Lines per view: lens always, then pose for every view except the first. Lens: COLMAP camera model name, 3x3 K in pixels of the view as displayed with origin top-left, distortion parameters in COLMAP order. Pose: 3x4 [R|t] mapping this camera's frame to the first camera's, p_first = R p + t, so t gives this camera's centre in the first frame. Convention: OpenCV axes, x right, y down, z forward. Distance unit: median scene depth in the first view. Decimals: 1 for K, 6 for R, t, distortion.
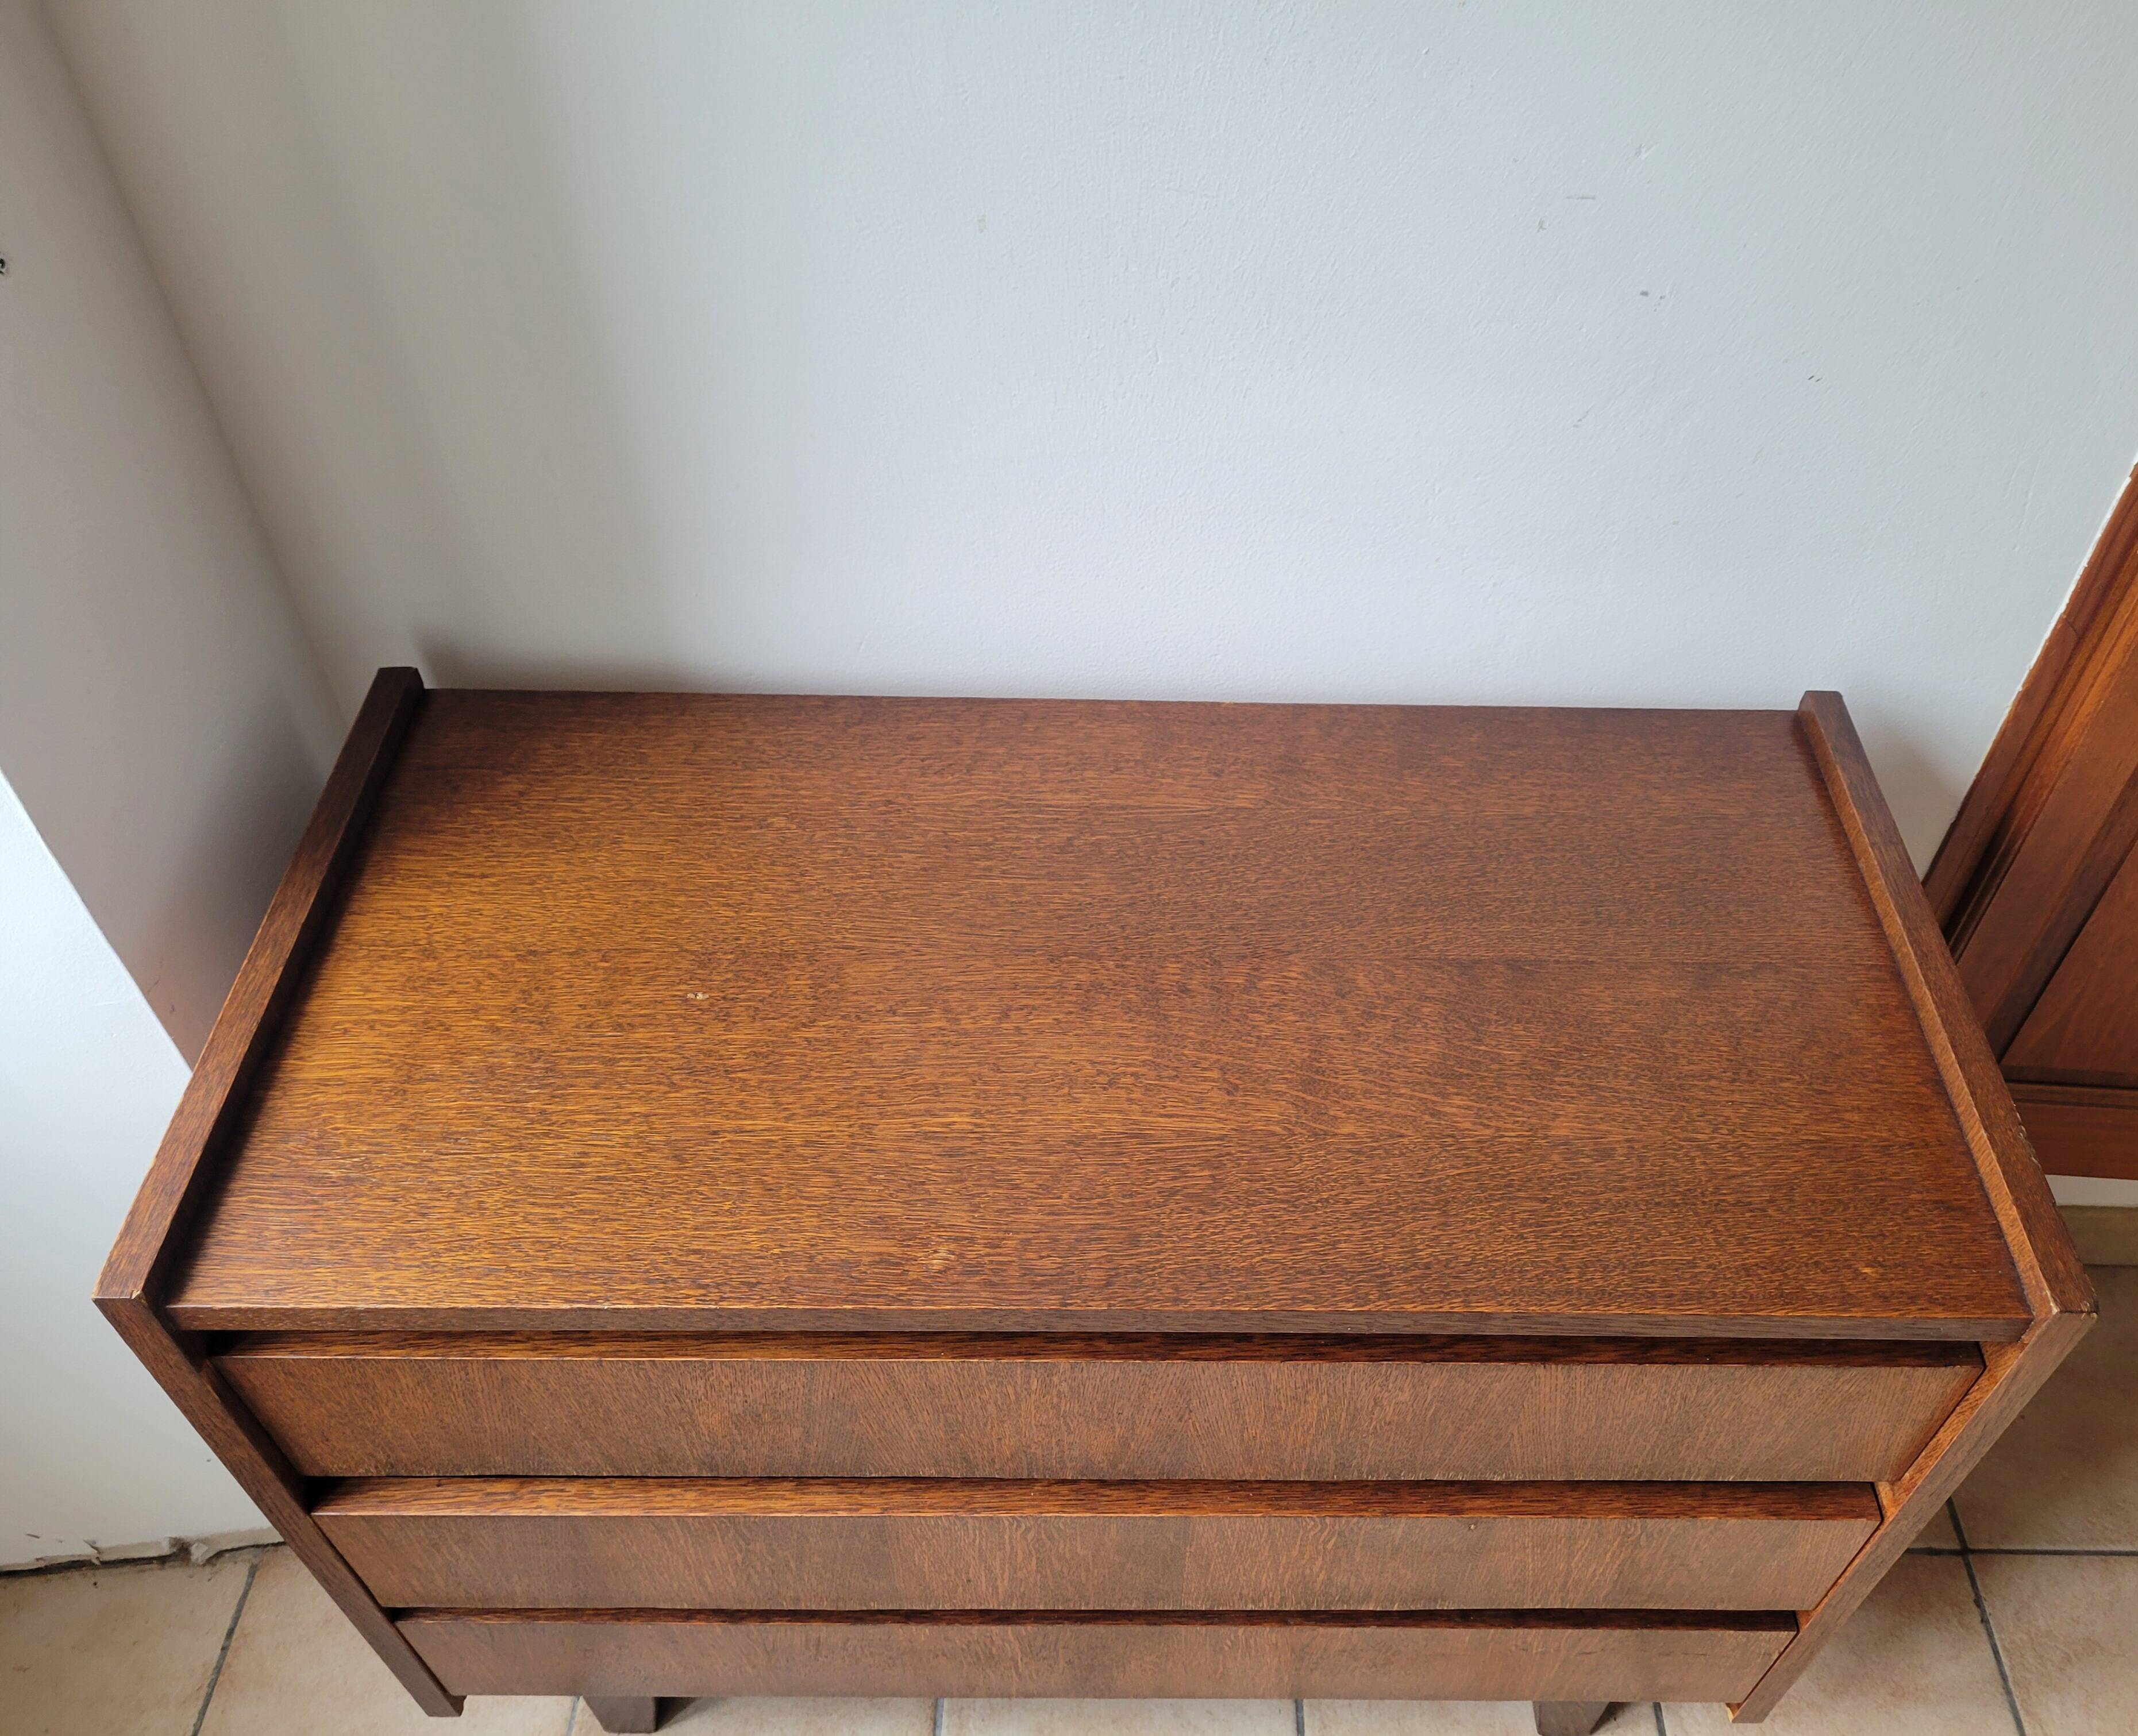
lens RADIAL K [[1721.7, 0, 1176.4], [0, 1721.7, 874.4], [0, 0, 1]] dist [0.043581, 0.001294]
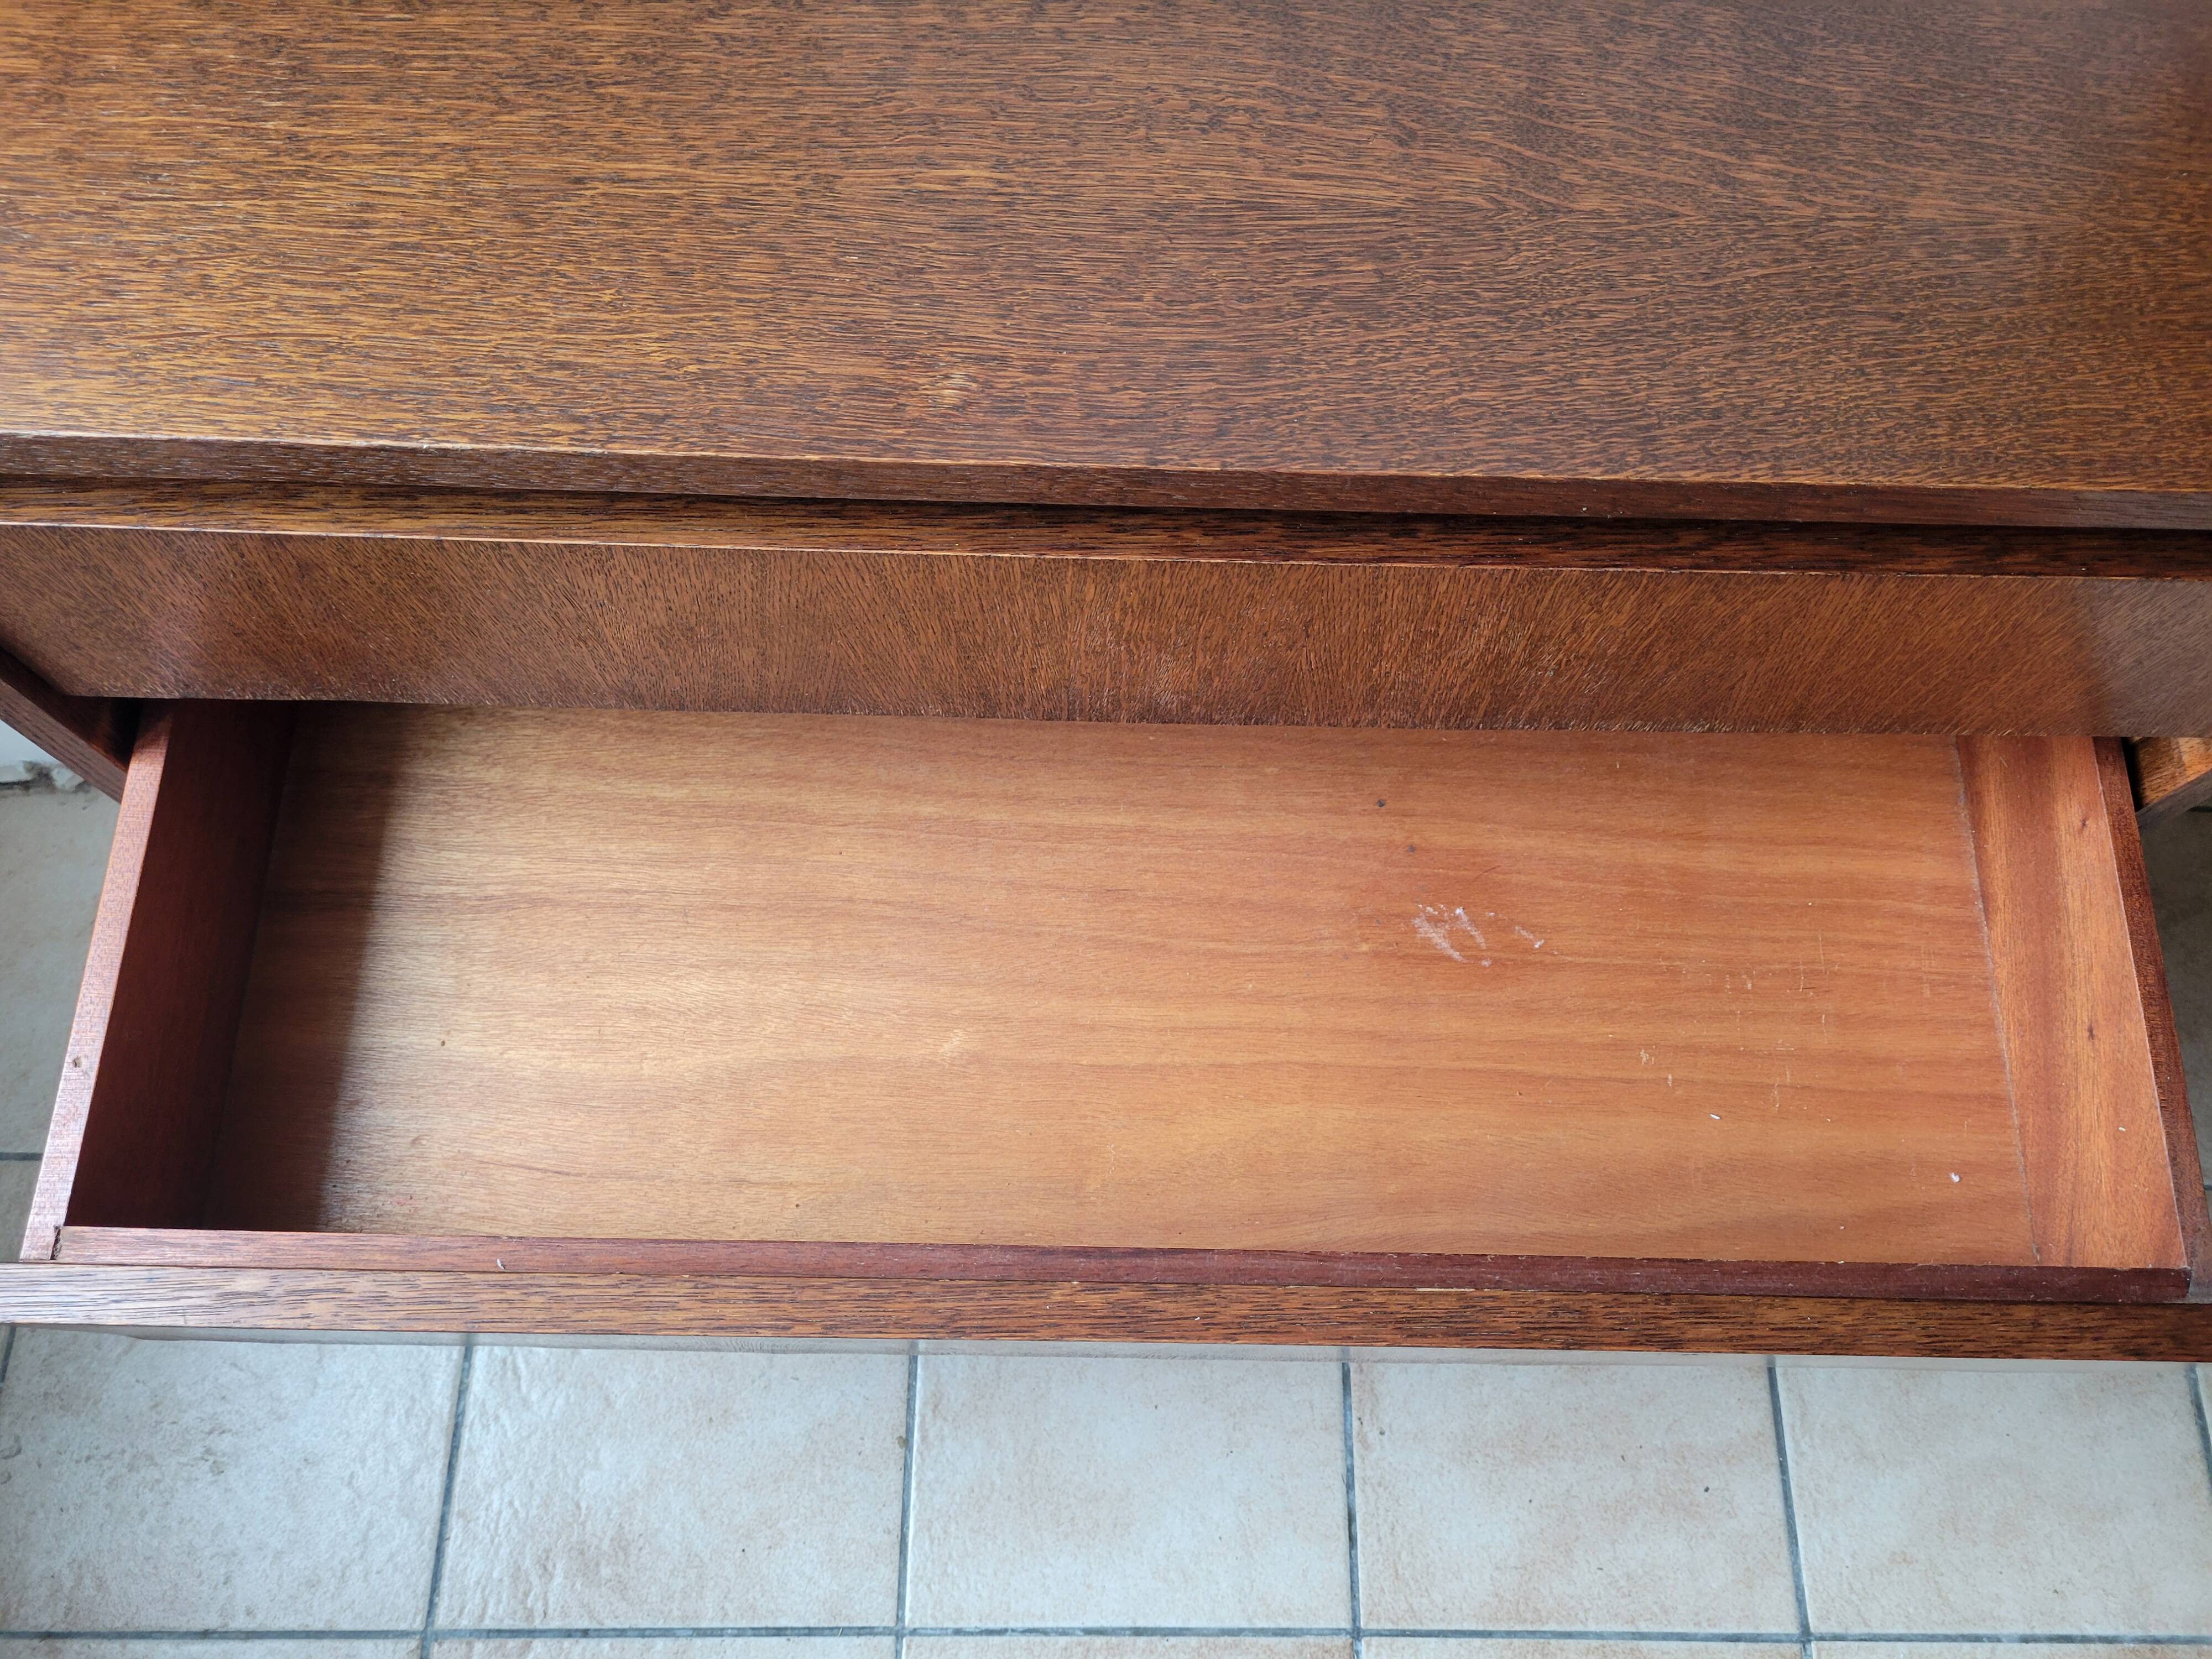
lens RADIAL K [[1671.7, 0, 1106.0], [0, 1671.7, 829.5], [0, 0, 1]] dist [0.014080, -0.011929]
pose [[0.999919, 0.012343, -0.003087, -0.074176], [-0.010260, 0.925724, 0.378061, 0.133830], [0.007524, -0.377999, 0.925775, 0.358796]]
